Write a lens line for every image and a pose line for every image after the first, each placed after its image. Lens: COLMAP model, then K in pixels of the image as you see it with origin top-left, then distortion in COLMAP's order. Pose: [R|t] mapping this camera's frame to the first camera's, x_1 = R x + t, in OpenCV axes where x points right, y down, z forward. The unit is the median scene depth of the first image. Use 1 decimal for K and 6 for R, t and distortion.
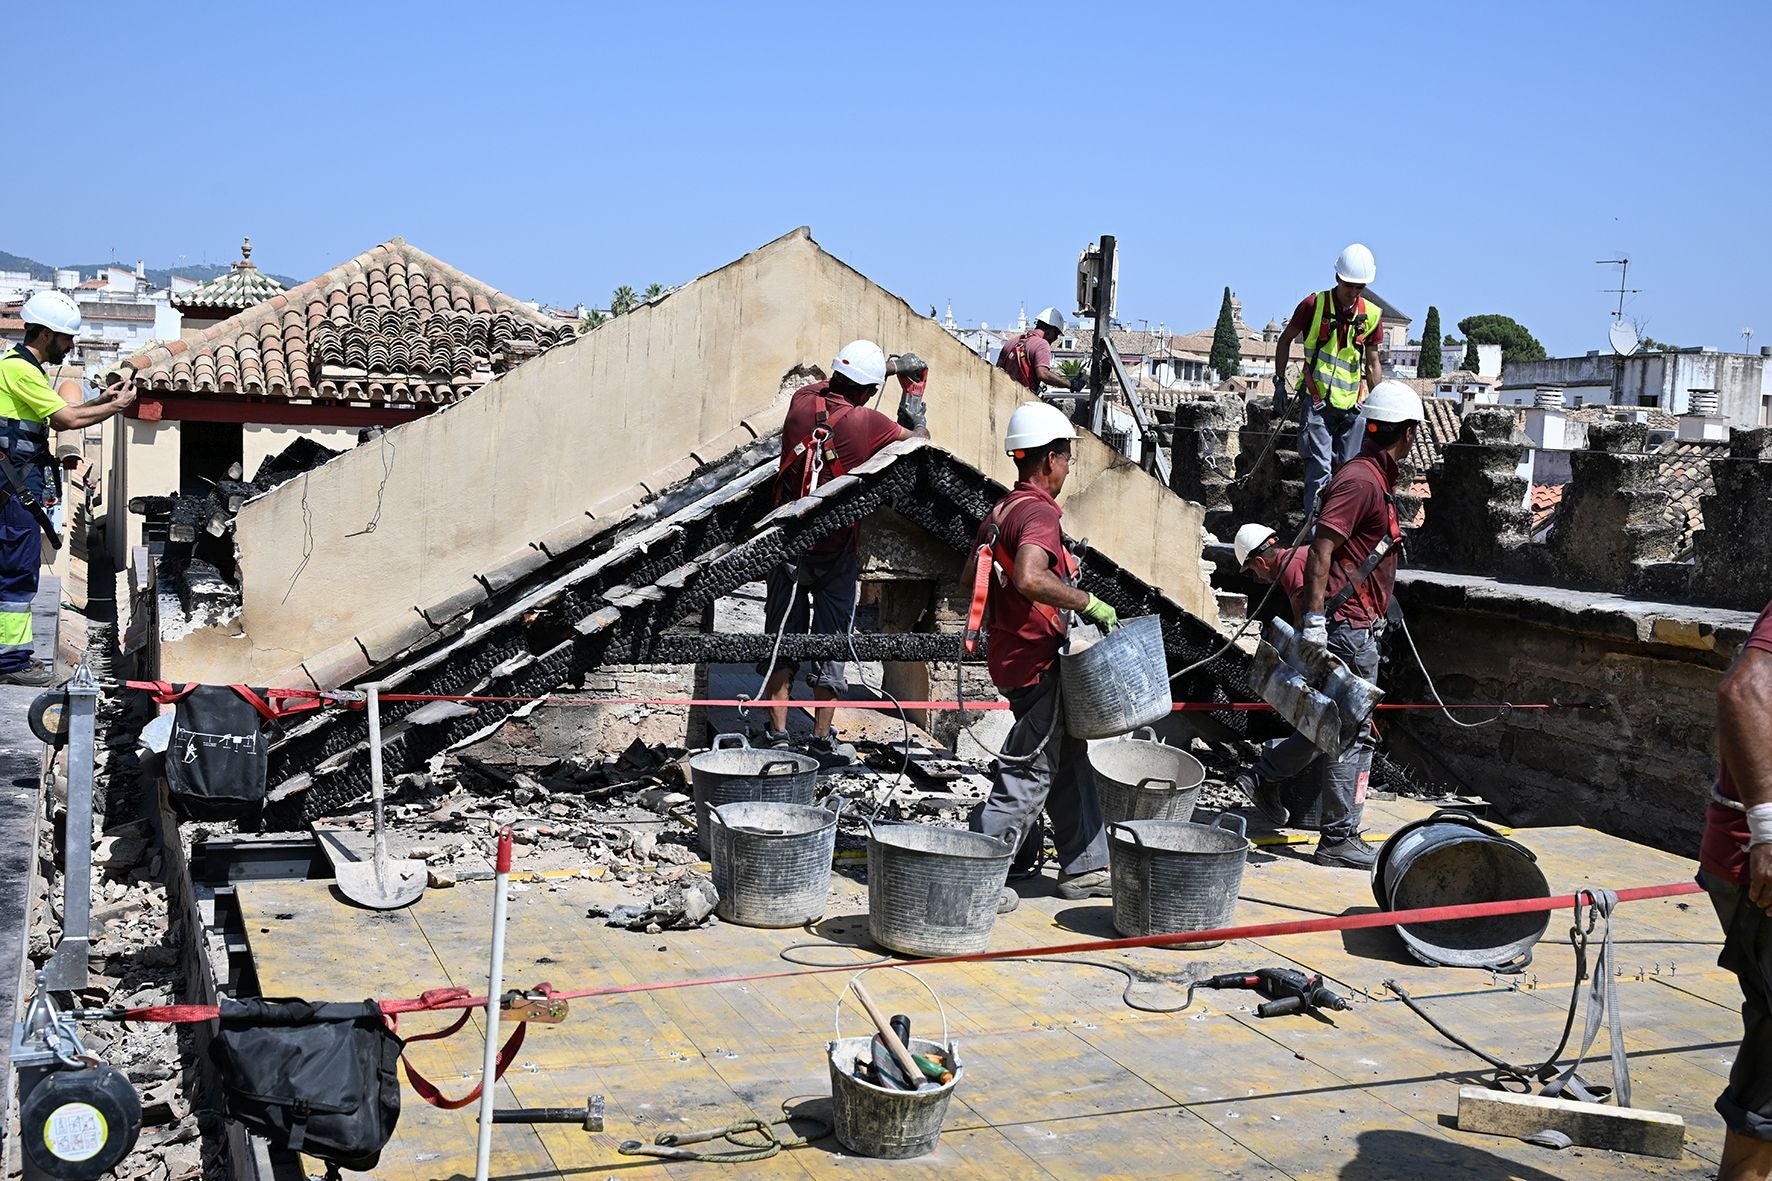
lens RADIAL K [[1810.1, 0, 886.0], [0, 1810.1, 590.5], [0, 0, 1]] dist [-0.074392, -0.001673]
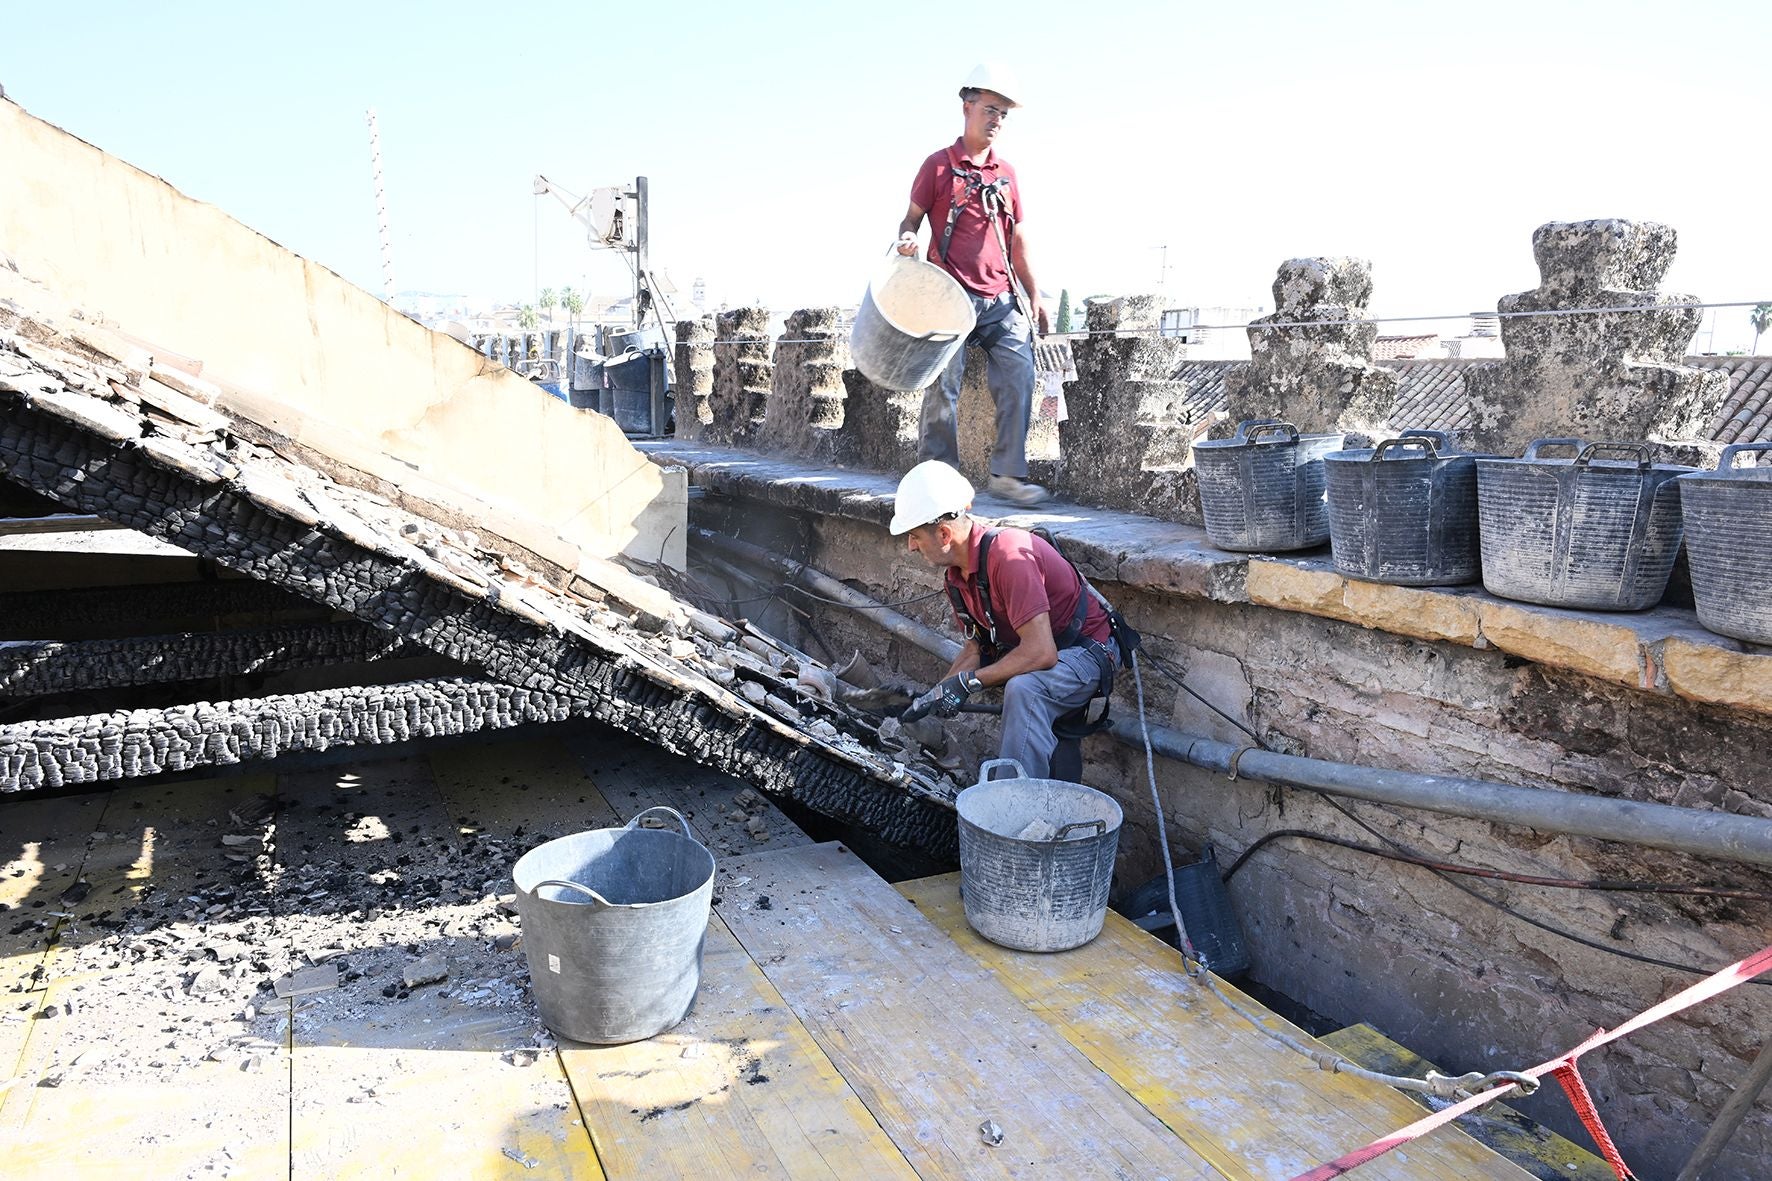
lens RADIAL K [[1179.9, 0, 886.0], [0, 1179.9, 590.5], [0, 0, 1]] dist [-0.006130, 0.000166]
pose [[0.987779, -0.052843, 0.146629, 0.262622], [0.038846, 0.994552, 0.096734, -0.008782], [-0.150942, -0.089855, 0.984450, 0.398111]]
